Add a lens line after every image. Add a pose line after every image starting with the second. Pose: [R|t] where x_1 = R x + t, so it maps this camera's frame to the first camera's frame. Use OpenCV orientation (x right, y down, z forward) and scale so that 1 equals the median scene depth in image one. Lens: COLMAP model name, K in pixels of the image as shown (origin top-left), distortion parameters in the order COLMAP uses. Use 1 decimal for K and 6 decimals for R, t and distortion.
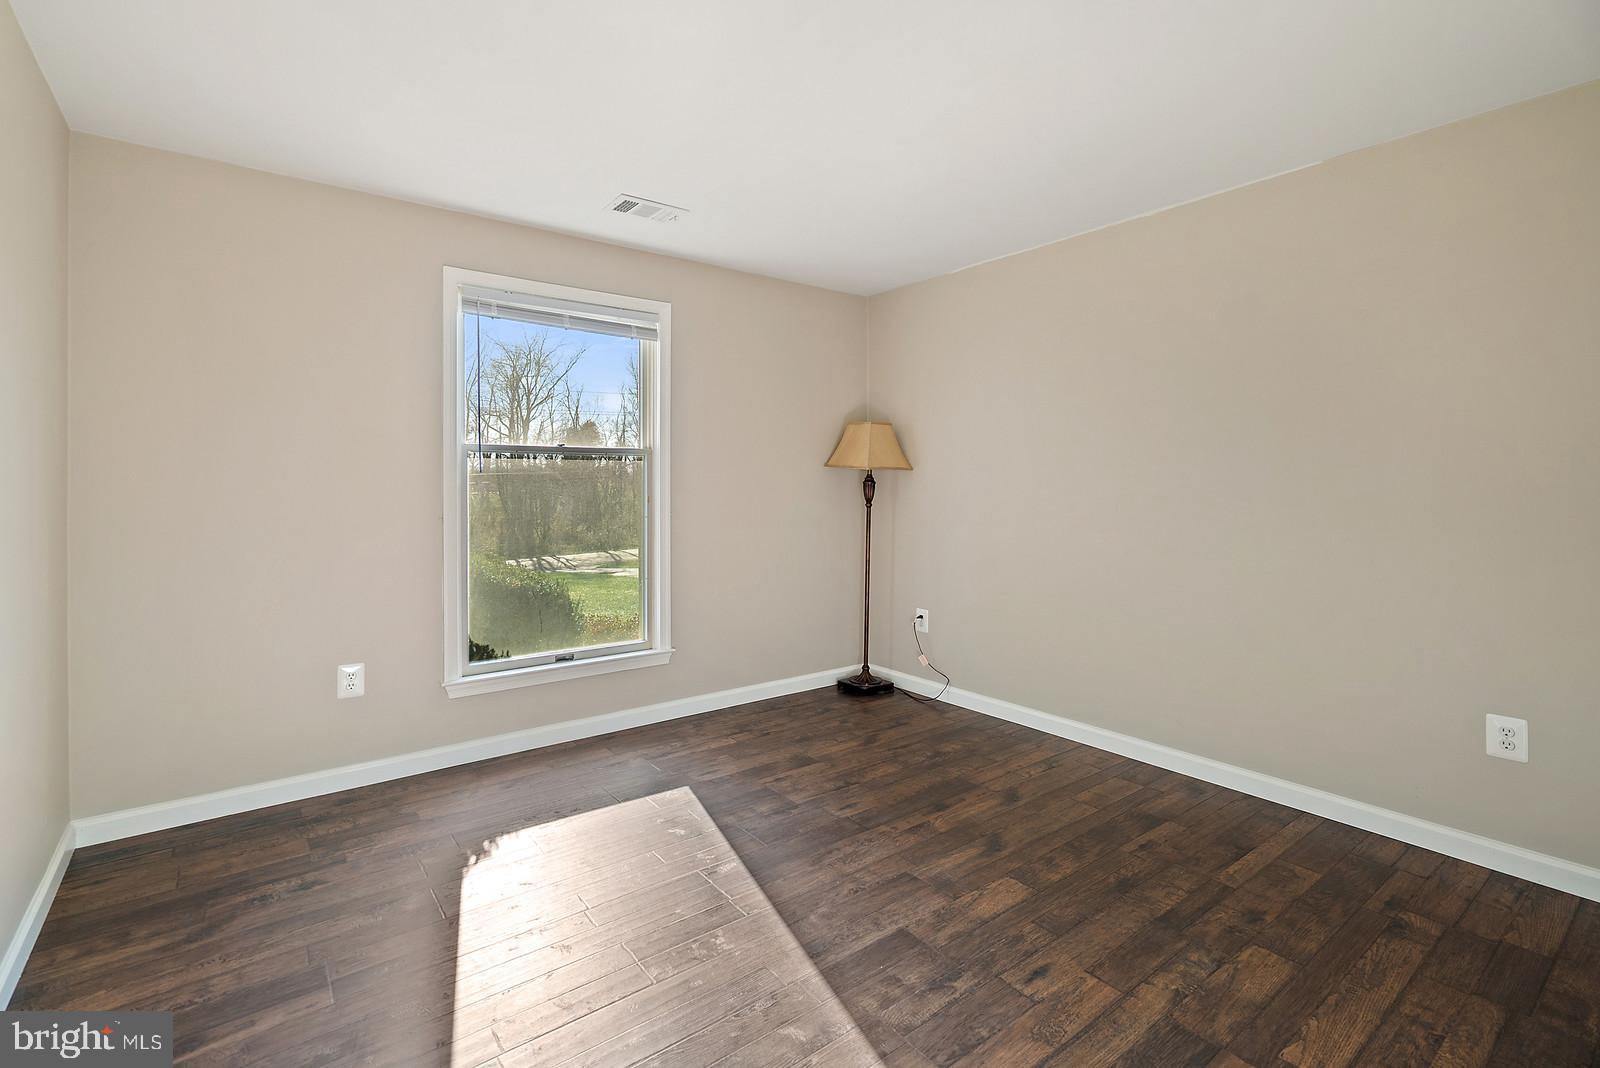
lens RADIAL K [[732.3, 0, 771.2], [0, 732.3, 489.8], [0, 0, 1]] dist [-0.000897, 0.000266]
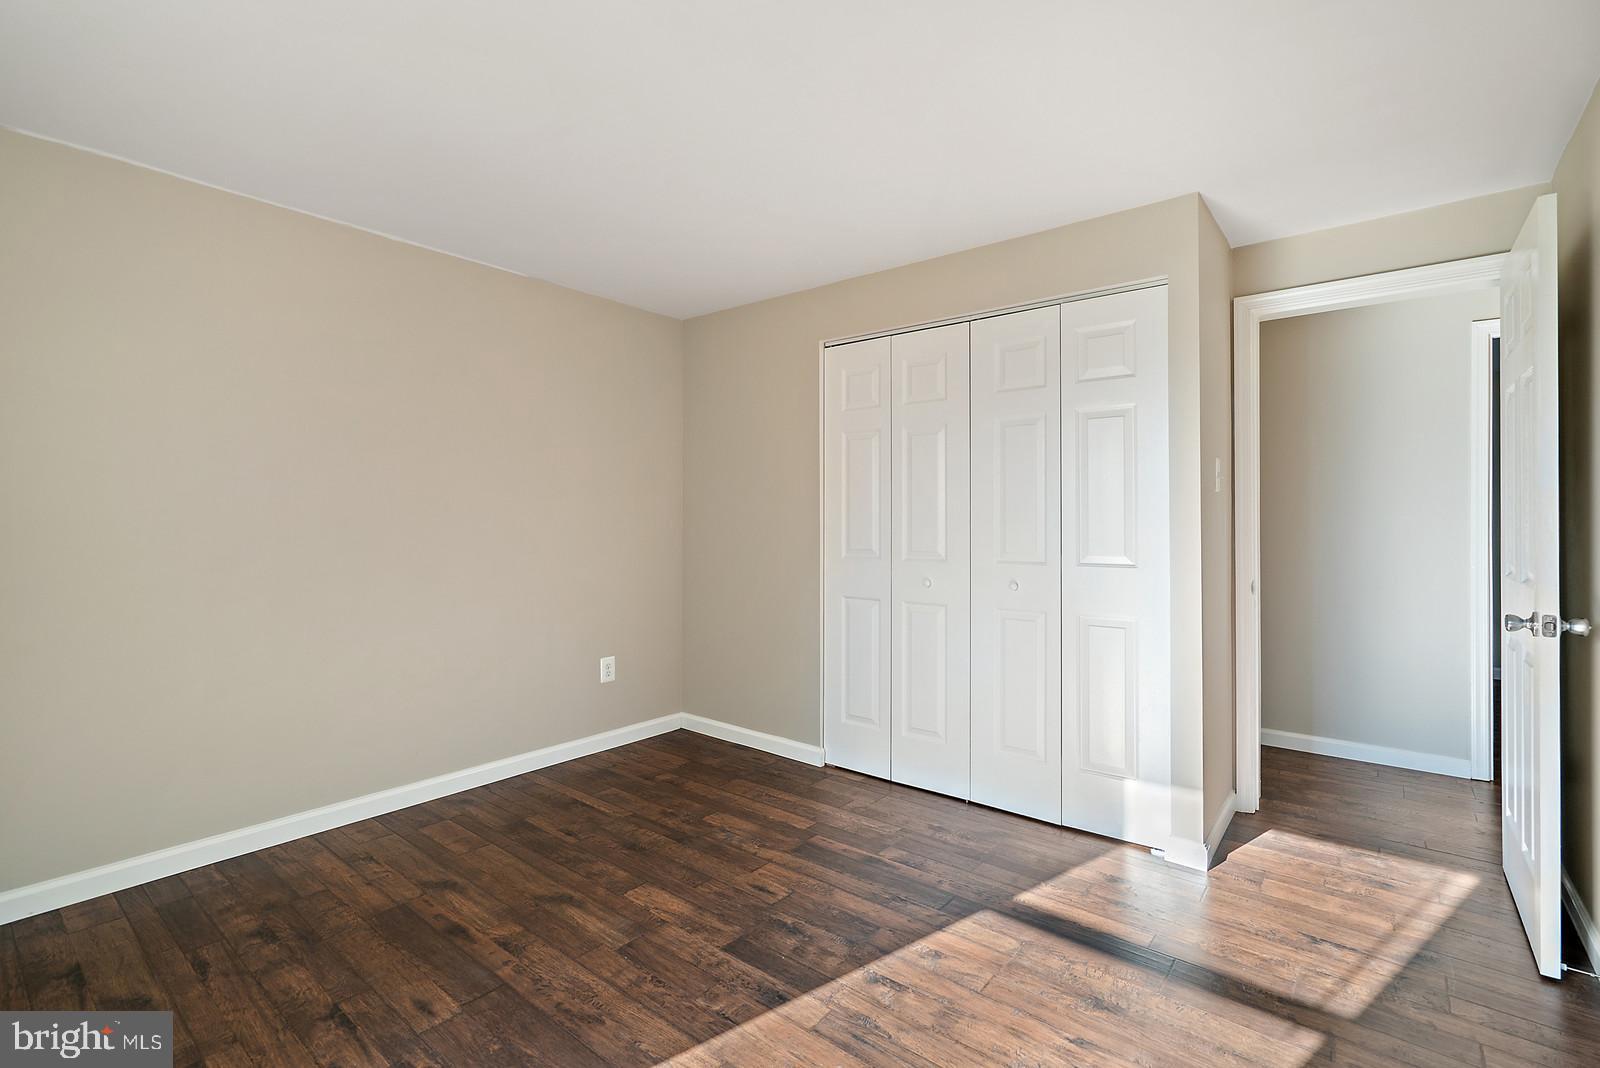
lens RADIAL K [[732.3, 0, 790.8], [0, 732.3, 526.9], [0, 0, 1]] dist [-0.000897, 0.000266]
pose [[-0.262792, -0.004816, 0.964840, -0.692582], [0.000672, 0.999986, 0.005174, 0.001233], [-0.964852, 0.002008, -0.262785, 0.975368]]
